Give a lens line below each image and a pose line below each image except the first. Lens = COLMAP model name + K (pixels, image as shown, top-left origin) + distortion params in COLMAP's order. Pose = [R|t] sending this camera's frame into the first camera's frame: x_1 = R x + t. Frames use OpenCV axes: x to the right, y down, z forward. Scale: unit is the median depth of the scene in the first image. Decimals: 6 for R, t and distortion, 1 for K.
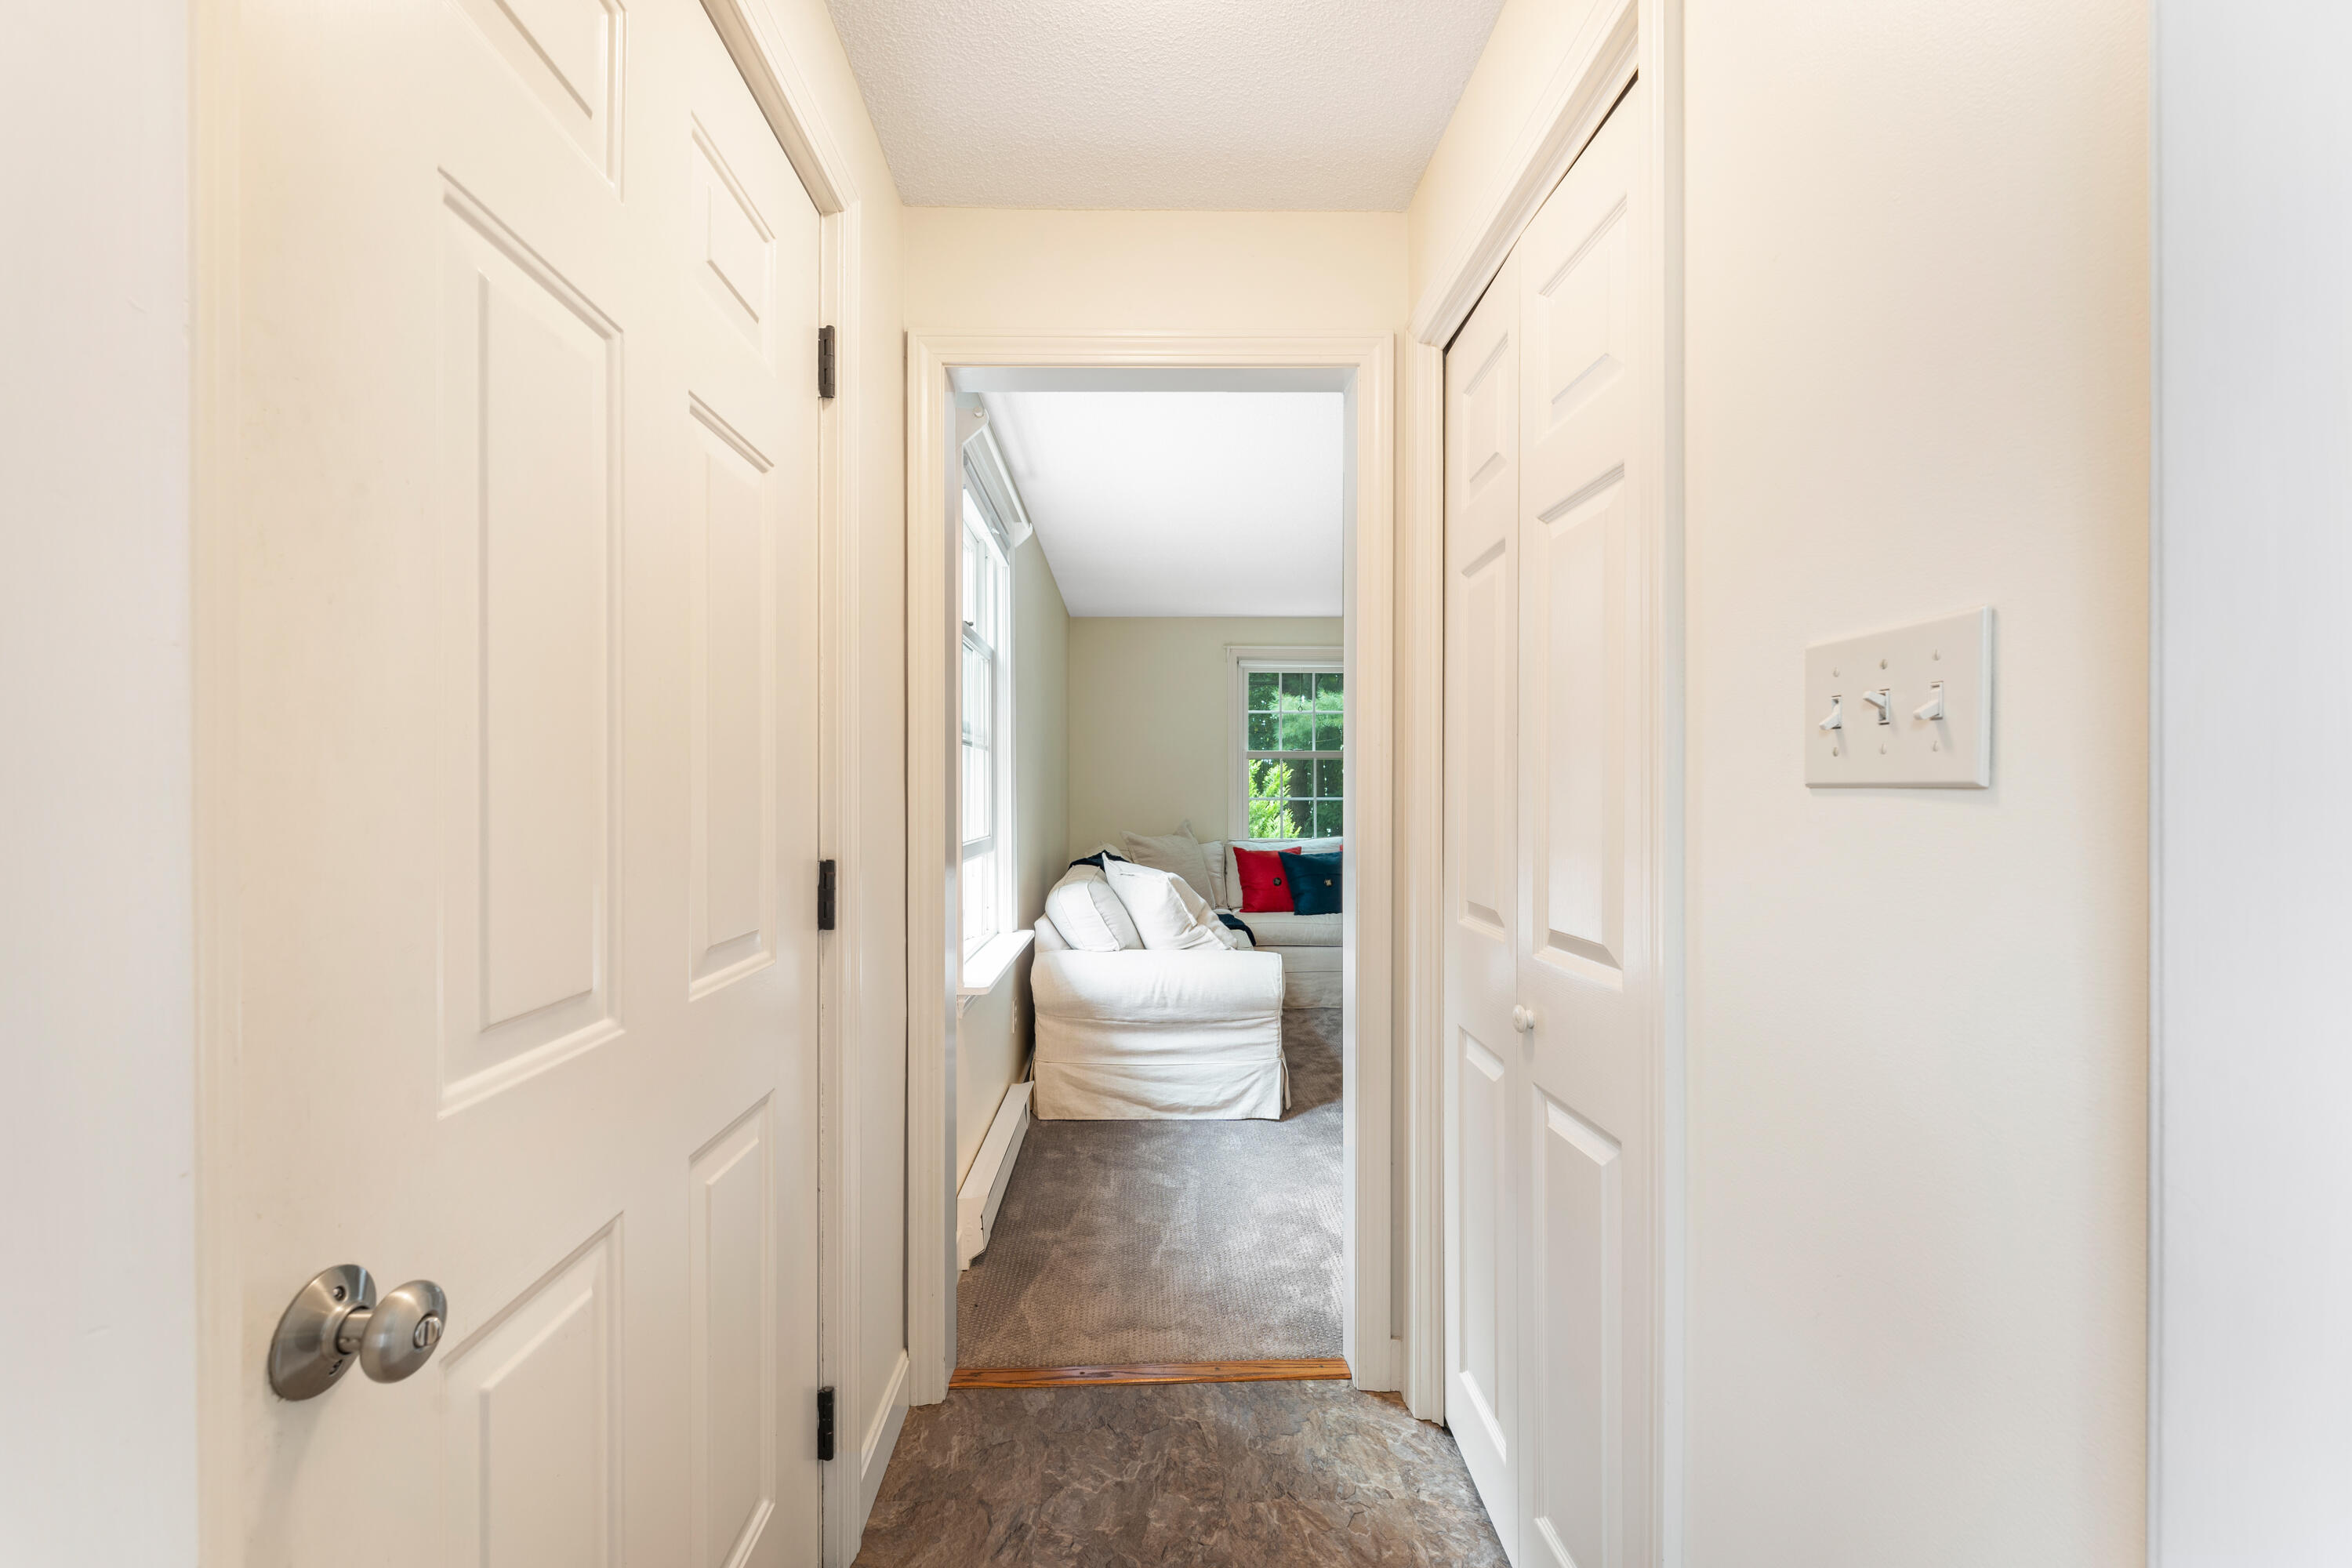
lens RADIAL K [[951.5, 0, 1179.0], [0, 951.5, 790.1], [0, 0, 1]] dist [-0.000251, -0.000217]
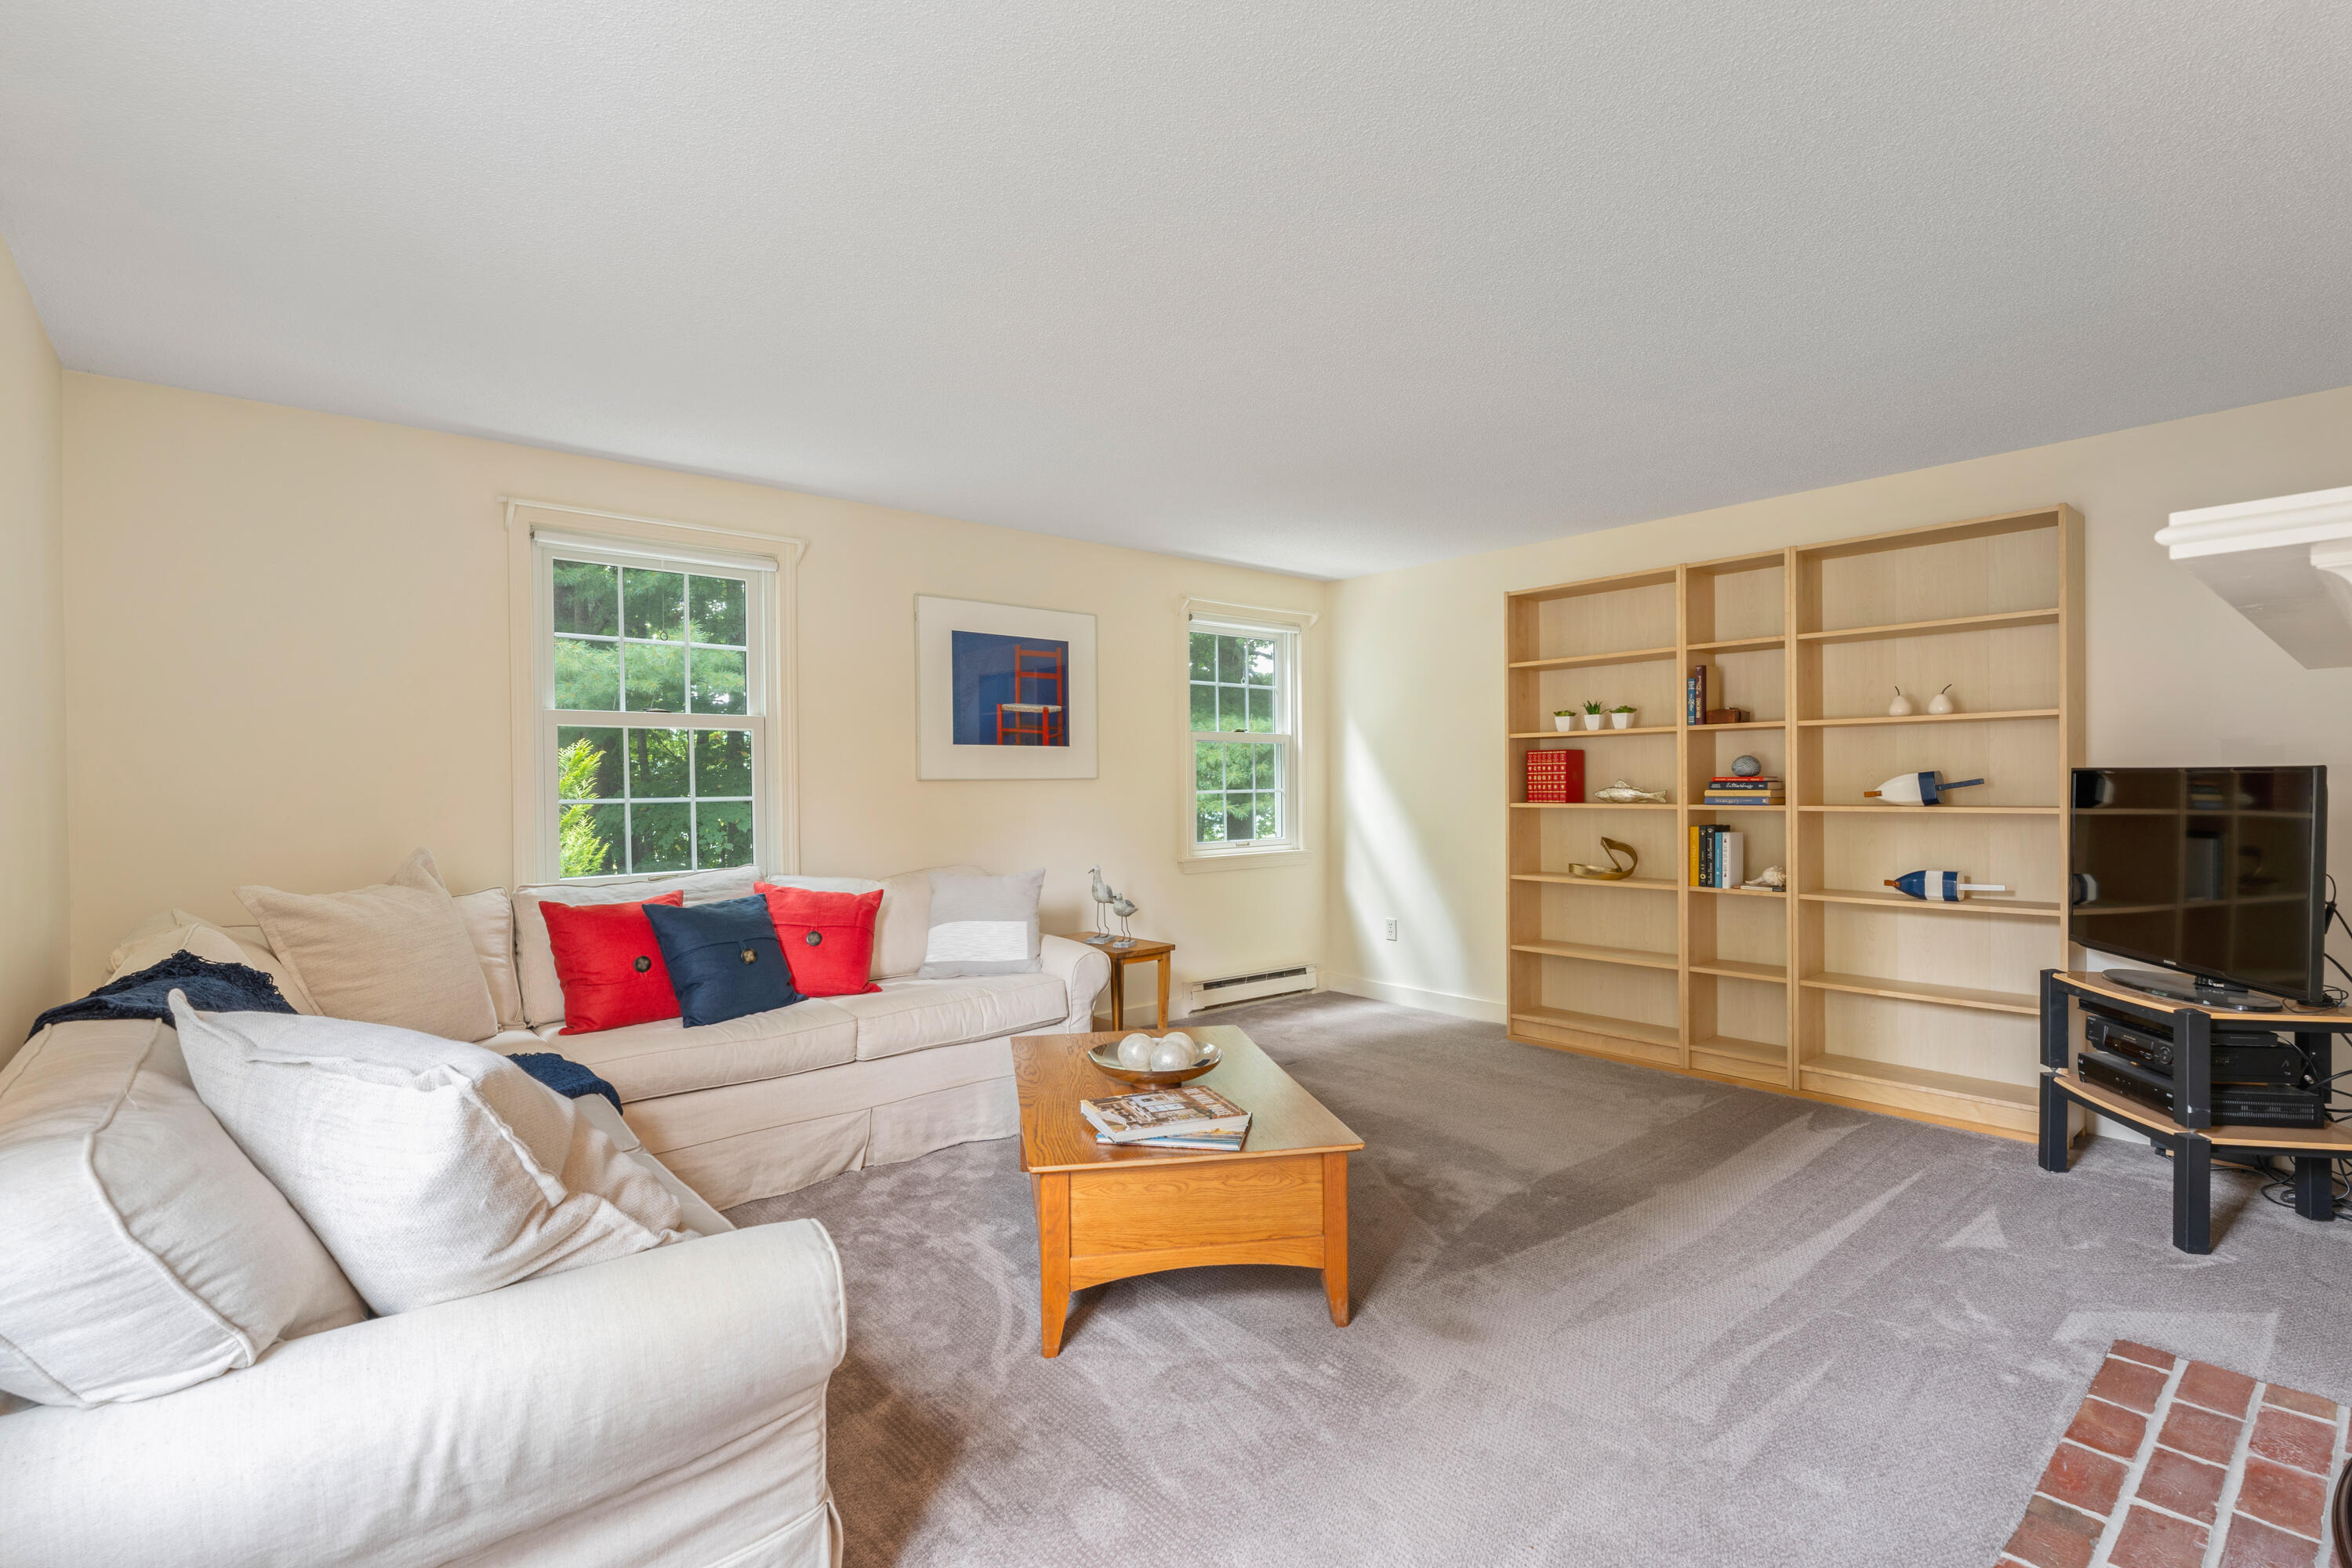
lens RADIAL K [[1073.4, 0, 1177.2], [0, 1073.4, 806.5], [0, 0, 1]] dist [-0.005355, -0.000316]
pose [[0.784964, -0.013938, 0.619384, -0.026701], [0.002592, 0.999812, 0.019215, 0.001158], [-0.619536, -0.013478, 0.784853, 0.377867]]
